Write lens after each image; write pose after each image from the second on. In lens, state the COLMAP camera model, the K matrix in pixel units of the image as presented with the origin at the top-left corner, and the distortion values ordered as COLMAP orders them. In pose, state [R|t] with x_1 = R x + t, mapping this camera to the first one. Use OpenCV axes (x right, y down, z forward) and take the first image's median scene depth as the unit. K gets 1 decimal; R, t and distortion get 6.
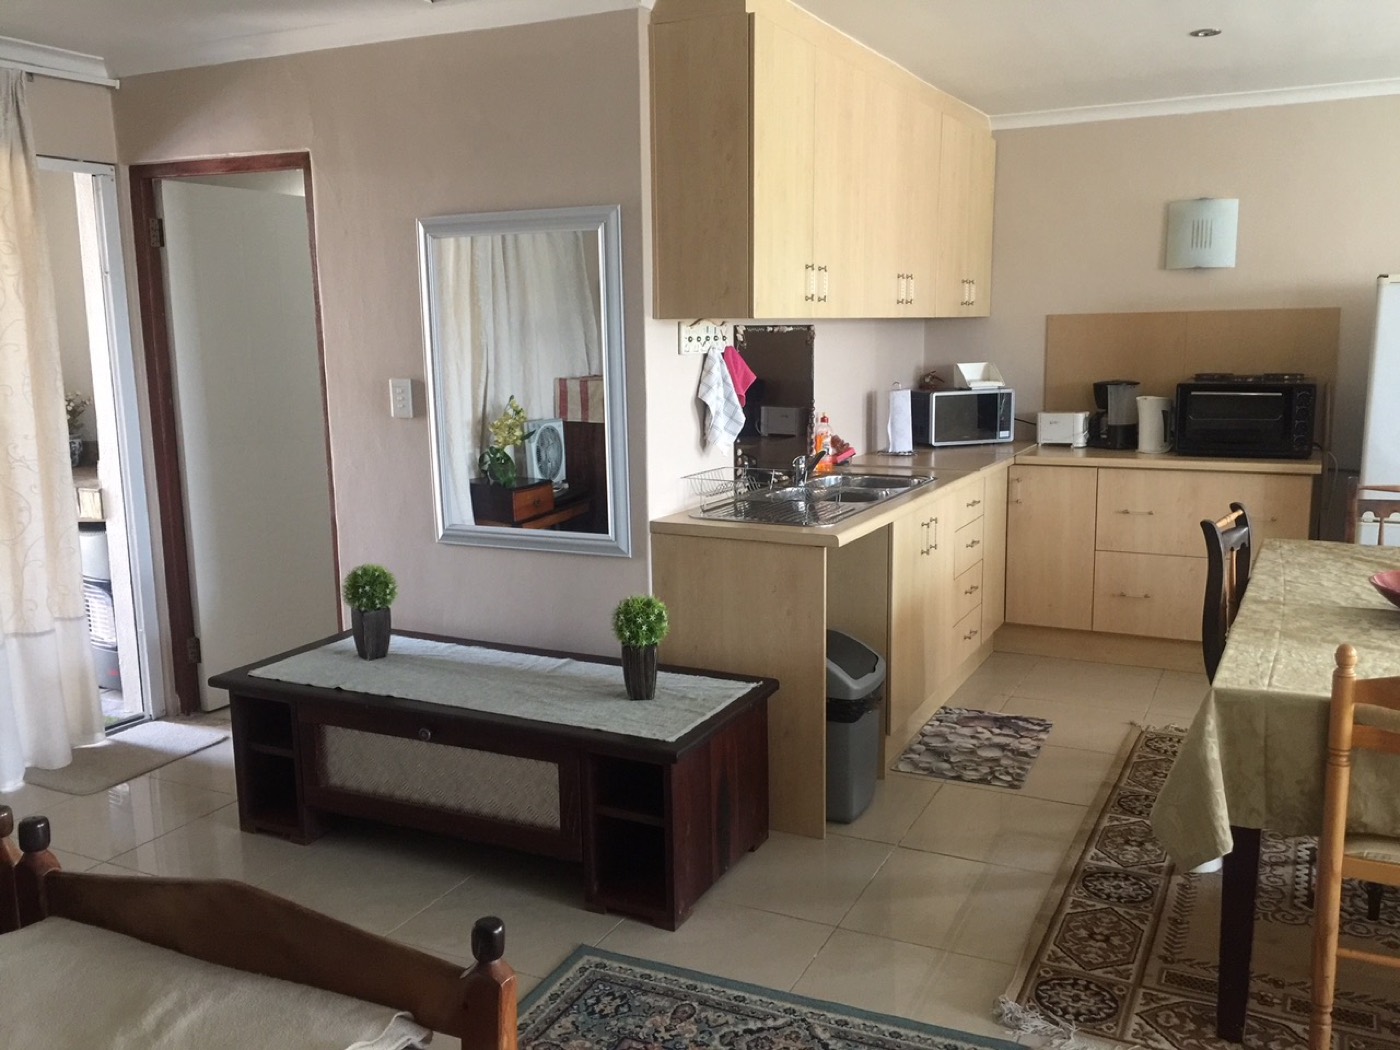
lens RADIAL K [[1195.1, 0, 700.0], [0, 1195.1, 525.0], [0, 0, 1]] dist [0.077744, -0.110218]
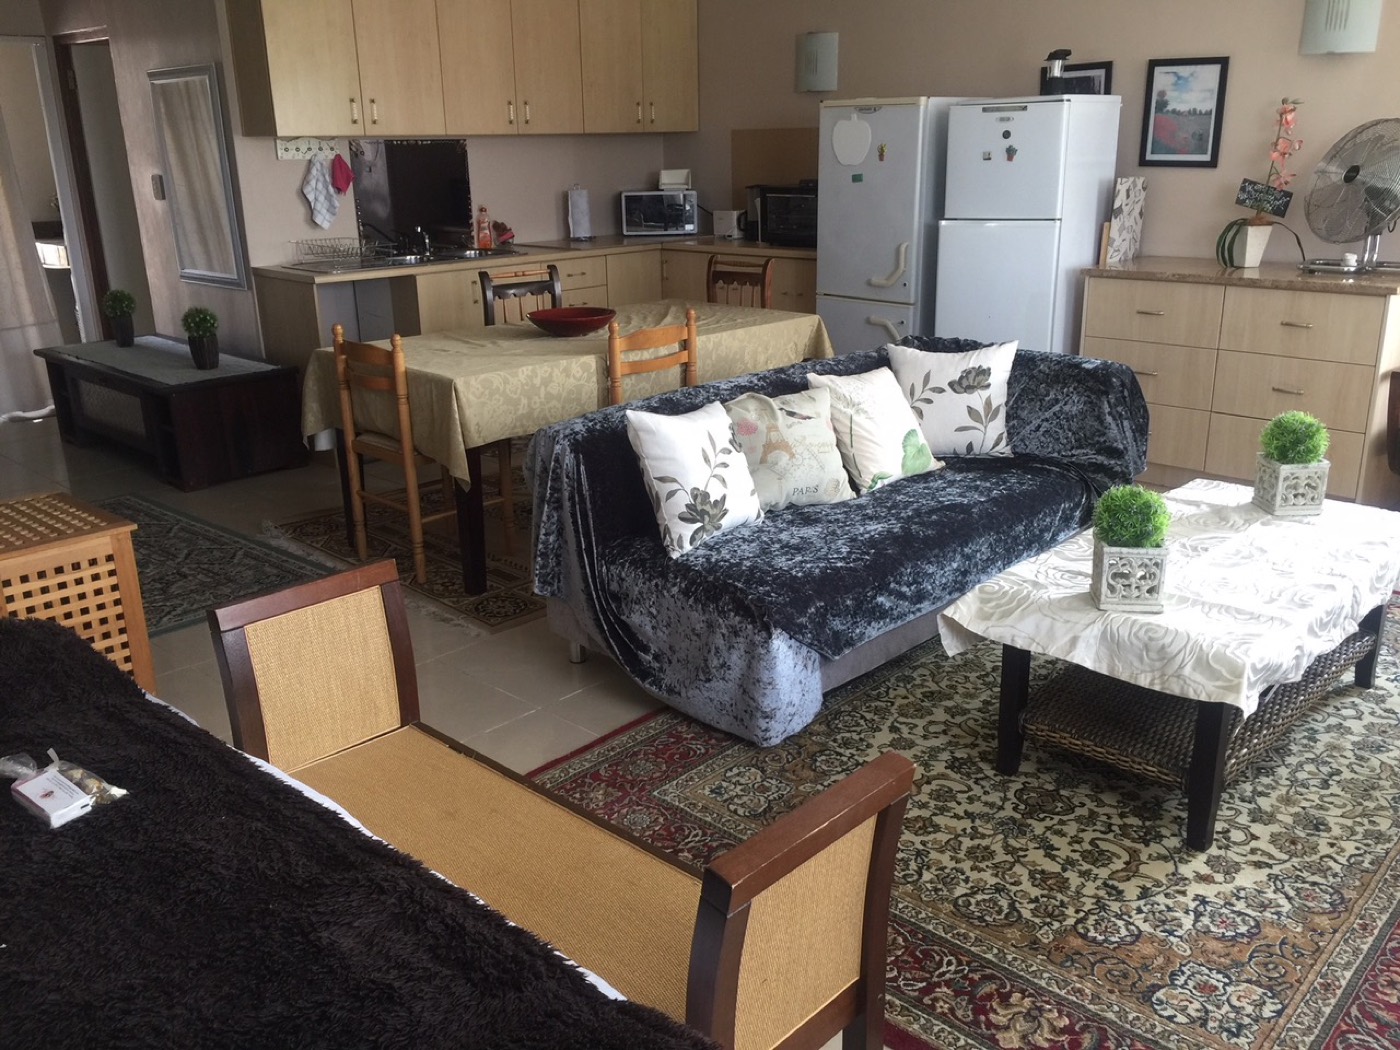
lens RADIAL K [[1195.1, 0, 700.0], [0, 1195.1, 525.0], [0, 0, 1]] dist [0.077744, -0.110218]
pose [[0.962032, 0.077317, -0.261757, 0.739840], [-0.037427, 0.987349, 0.154082, 0.048371], [0.270358, -0.138435, 0.952755, -0.315140]]
